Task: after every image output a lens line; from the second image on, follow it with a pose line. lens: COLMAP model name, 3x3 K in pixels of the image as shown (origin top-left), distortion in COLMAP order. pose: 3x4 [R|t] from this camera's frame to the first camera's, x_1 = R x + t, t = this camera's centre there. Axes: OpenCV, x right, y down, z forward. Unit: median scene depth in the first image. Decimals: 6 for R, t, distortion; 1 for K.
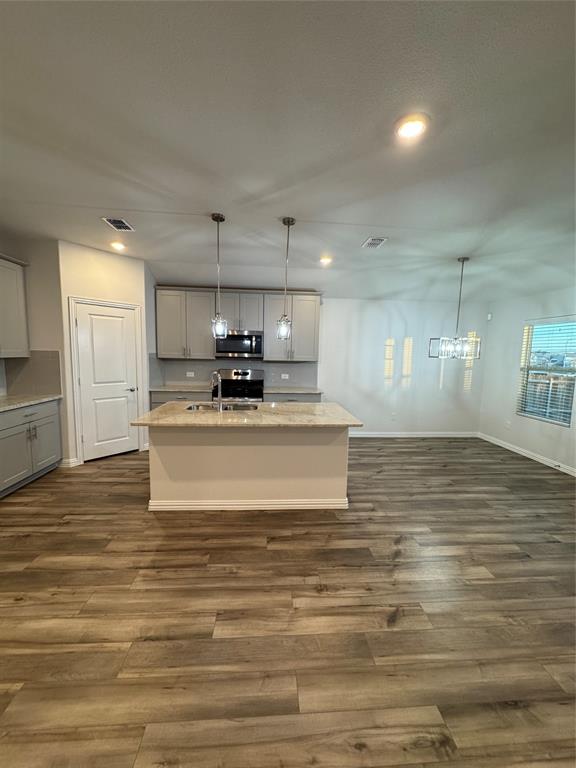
lens RADIAL K [[309.1, 0, 292.6], [0, 309.1, 379.6], [0, 0, 1]] dist [0.001878, 0.000486]
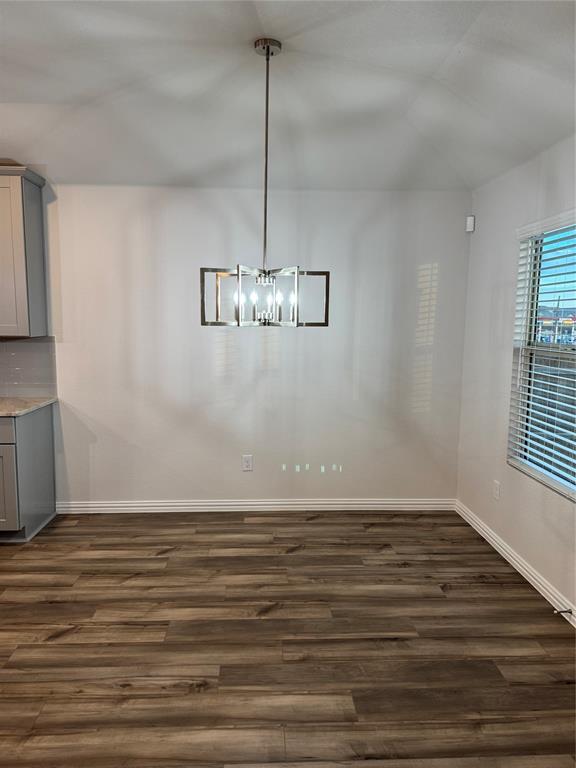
lens RADIAL K [[546.8, 0, 286.1], [0, 546.8, 381.8], [0, 0, 1]] dist [0.028610, -0.024002]
pose [[0.999327, -0.008393, -0.035718, 0.512329], [0.009459, 0.999511, 0.029789, -0.020253], [0.035451, -0.030107, 0.998918, 0.313513]]
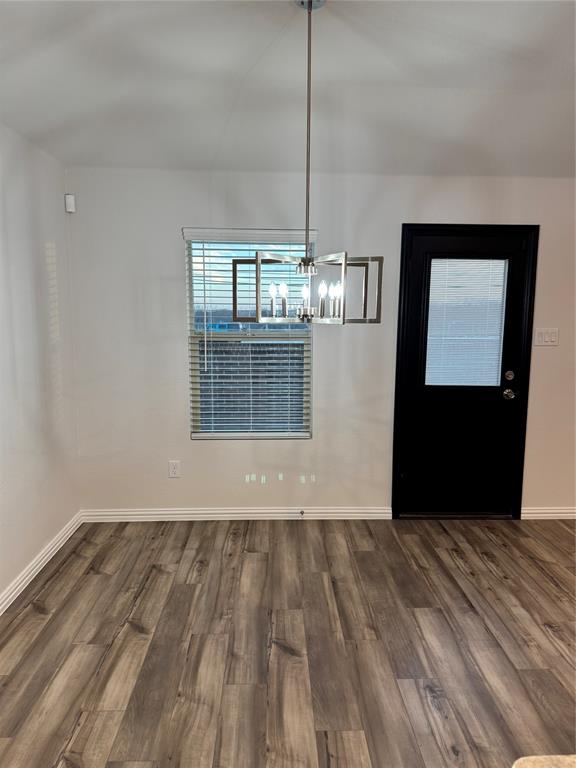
lens RADIAL K [[546.8, 0, 289.1], [0, 546.8, 387.2], [0, 0, 1]] dist [0.028610, -0.024002]
pose [[0.057631, -0.171427, 0.983510, -0.041364], [0.088612, 0.982137, 0.165996, -0.091767], [-0.994398, 0.077584, 0.071792, 0.882999]]
